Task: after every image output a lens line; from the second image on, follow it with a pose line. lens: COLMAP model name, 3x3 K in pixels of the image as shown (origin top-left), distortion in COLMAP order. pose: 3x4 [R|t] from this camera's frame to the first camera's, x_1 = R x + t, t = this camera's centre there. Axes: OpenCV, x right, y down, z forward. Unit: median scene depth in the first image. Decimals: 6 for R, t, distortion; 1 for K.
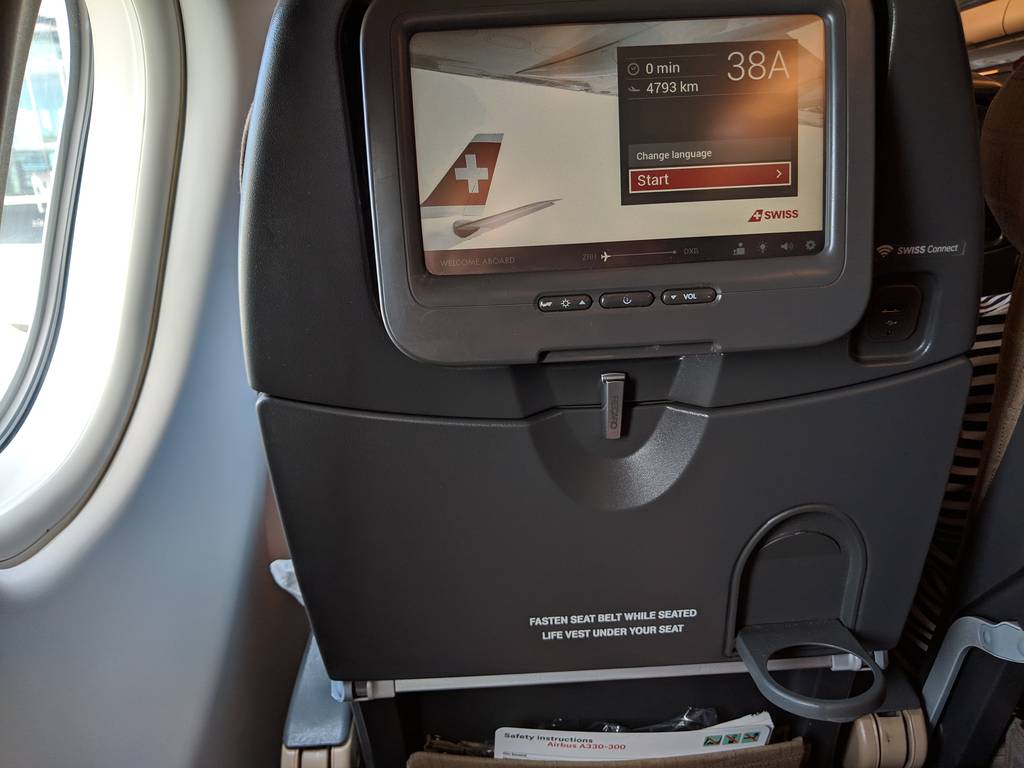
lens RADIAL K [[804.2, 0, 511.5], [0, 804.2, 352.4], [0, 0, 1]] dist [-0.034809, -0.000763]
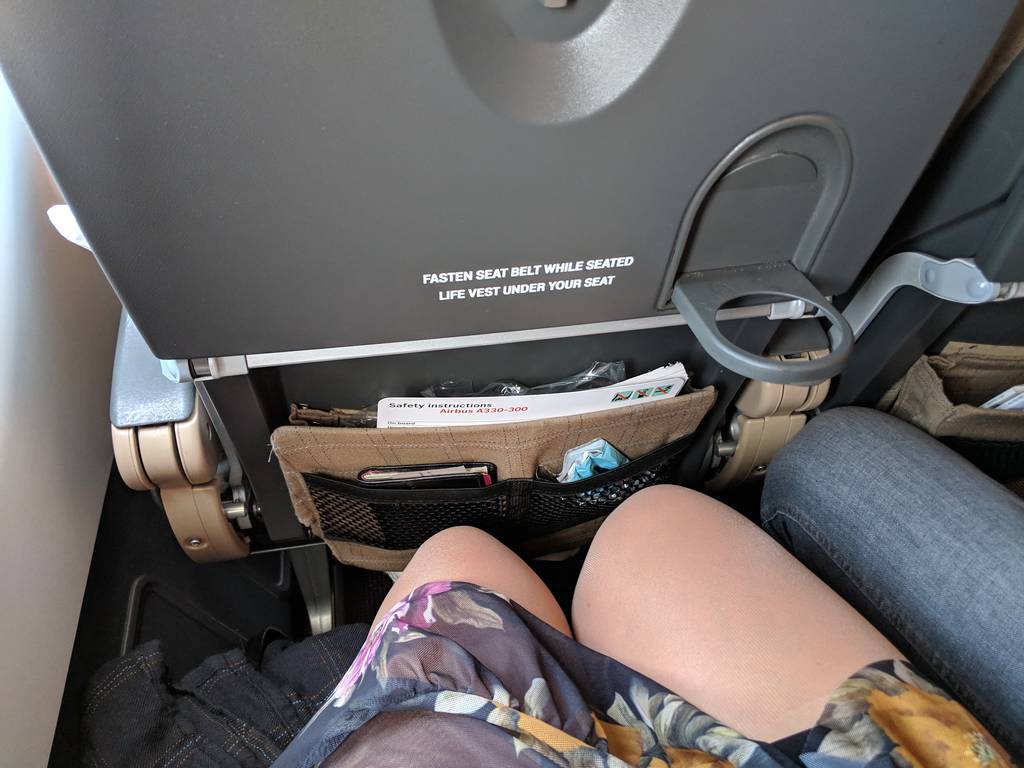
lens RADIAL K [[809.5, 0, 512.0], [0, 809.5, 384.0], [0, 0, 1]] dist [0.142241, -0.241678]
pose [[0.981294, -0.062894, 0.181954, -0.040759], [-0.027172, 0.890421, 0.454327, 0.067304], [-0.190590, -0.450772, 0.872055, 0.252446]]
